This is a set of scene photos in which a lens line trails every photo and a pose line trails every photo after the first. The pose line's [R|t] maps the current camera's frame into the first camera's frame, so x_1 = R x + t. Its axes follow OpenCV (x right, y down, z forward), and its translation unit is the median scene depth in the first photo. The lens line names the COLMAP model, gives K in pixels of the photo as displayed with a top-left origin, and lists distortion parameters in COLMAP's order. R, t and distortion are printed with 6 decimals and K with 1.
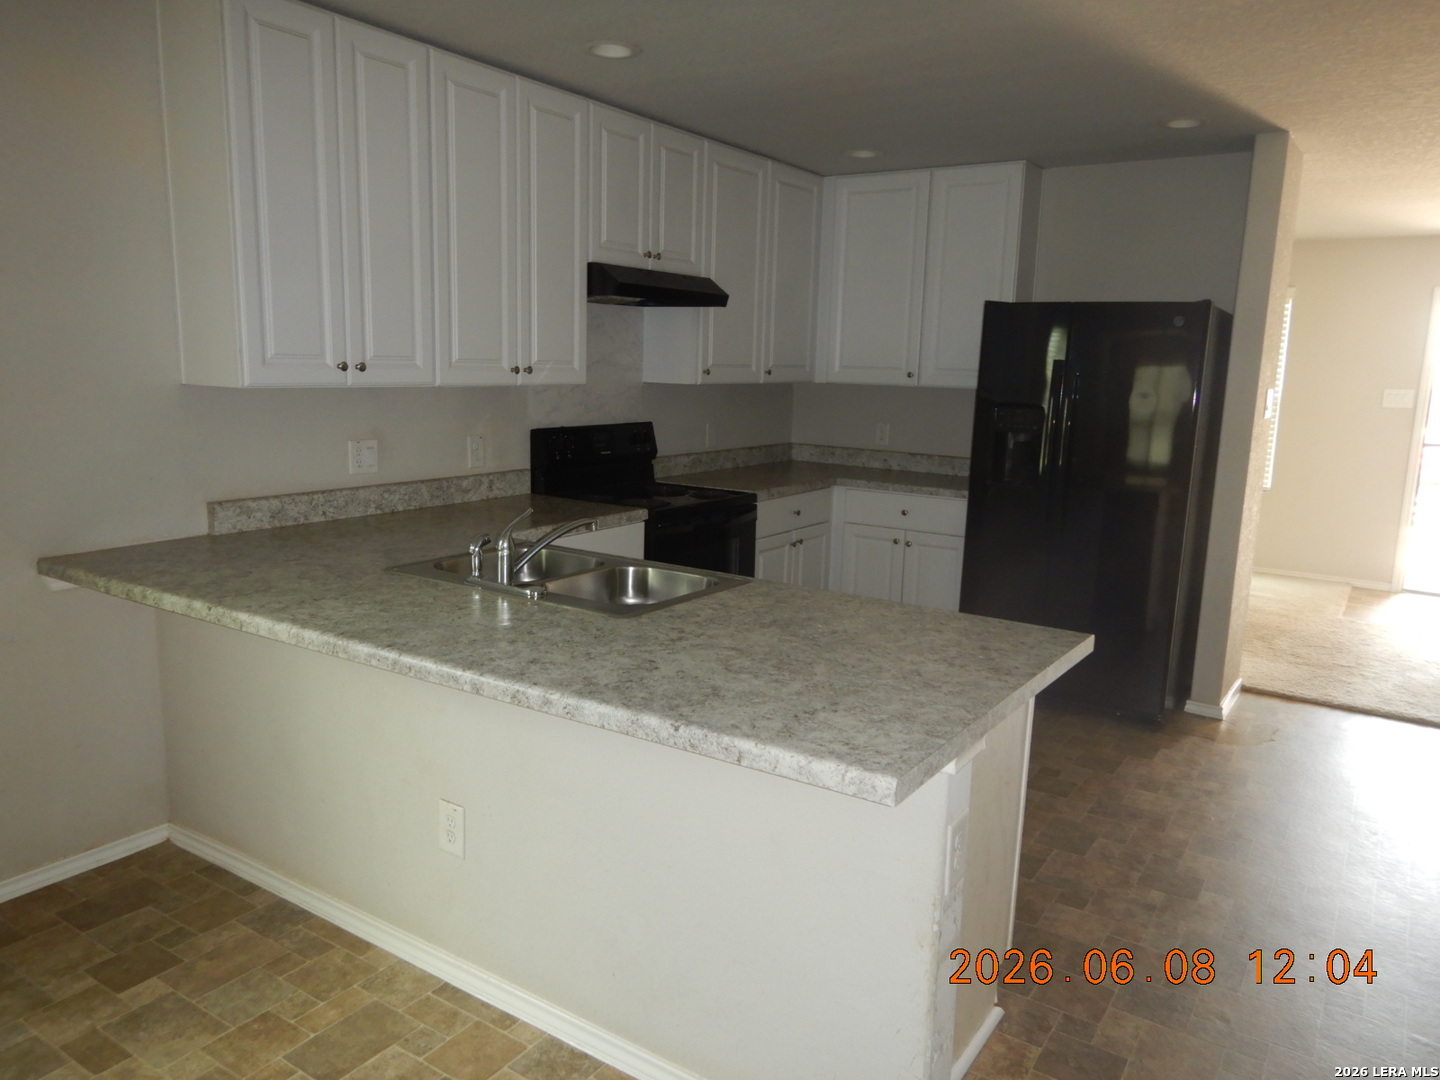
lens RADIAL K [[1044.4, 0, 709.3], [0, 1044.4, 537.5], [0, 0, 1]] dist [0.042026, -0.011184]
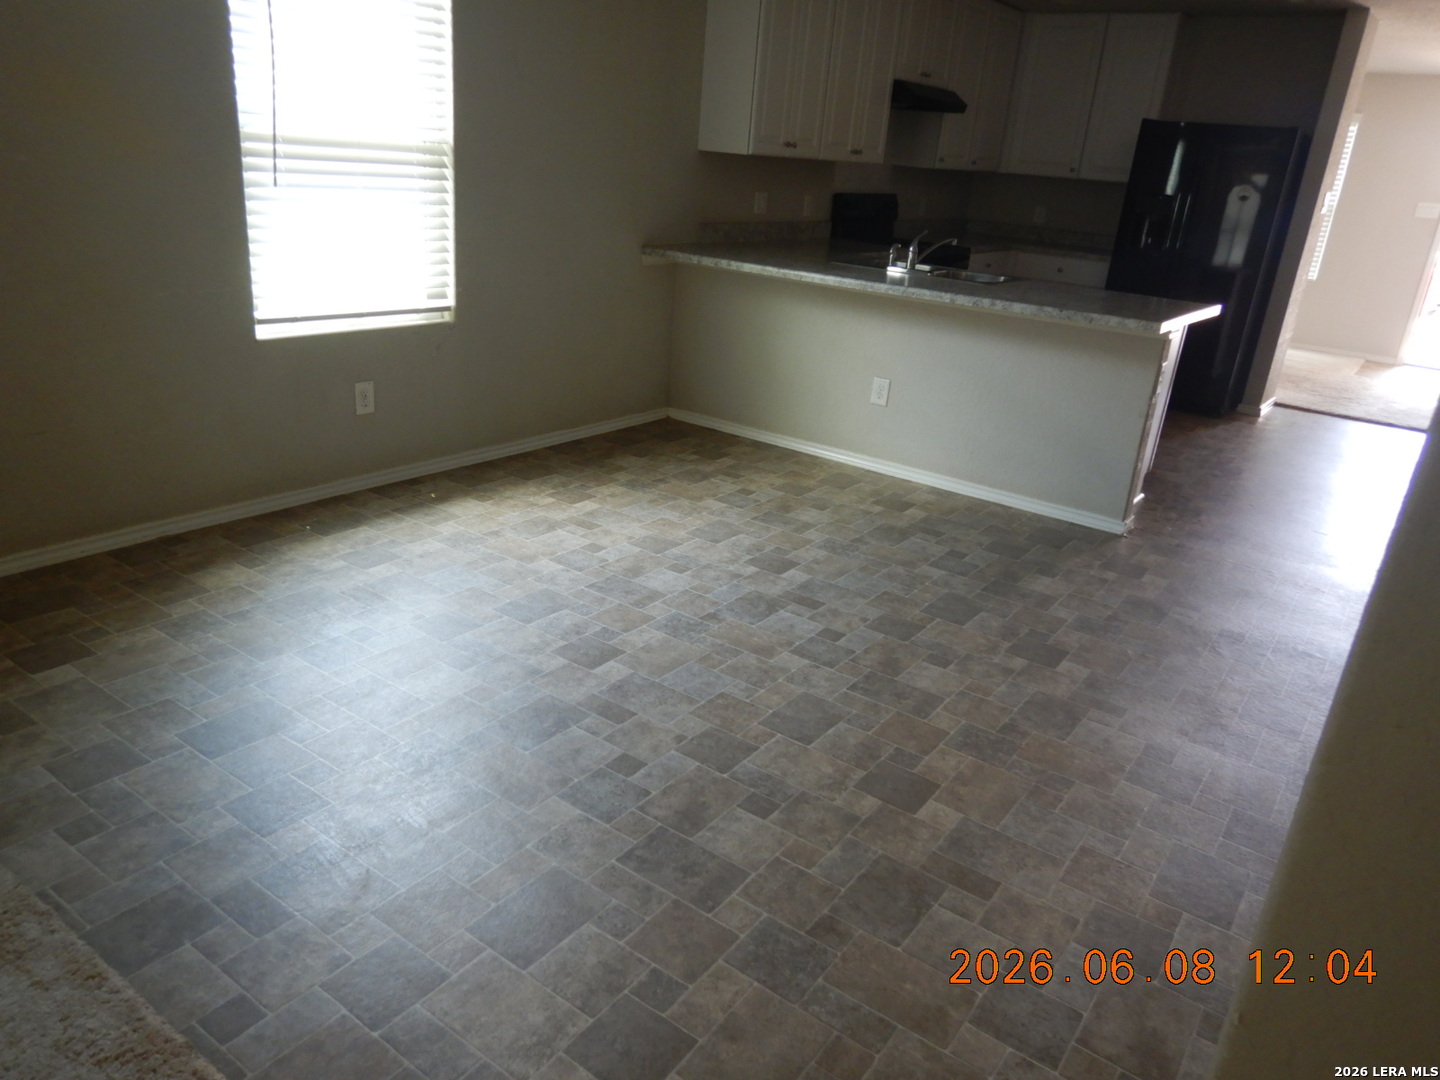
lens RADIAL K [[1044.4, 0, 727.1], [0, 1044.4, 529.4], [0, 0, 1]] dist [0.042026, -0.011184]
pose [[0.998356, 0.057272, 0.002378, -0.388537], [-0.056765, 0.982041, 0.179926, 0.141861], [0.007969, -0.179765, 0.983677, -0.750582]]
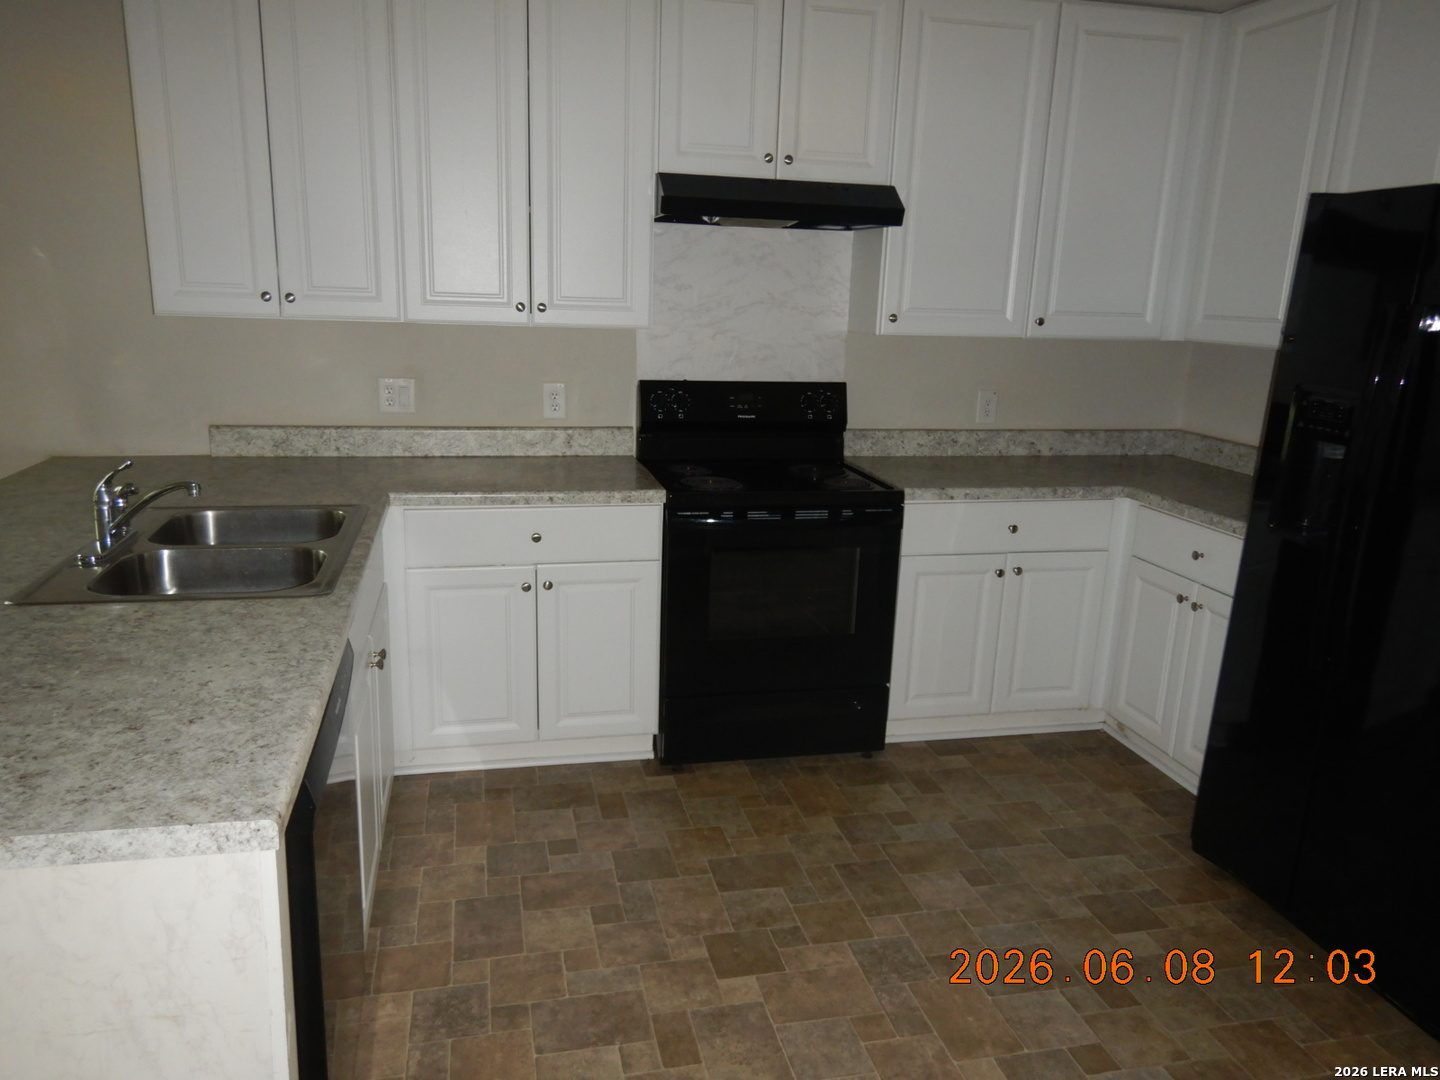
lens RADIAL K [[1044.4, 0, 711.6], [0, 1044.4, 541.3], [0, 0, 1]] dist [0.042026, -0.011184]
pose [[0.733428, 0.162405, -0.660081, 0.373017], [-0.131164, 0.986603, 0.097003, -0.052979], [0.666992, 0.015434, 0.744905, 0.334877]]
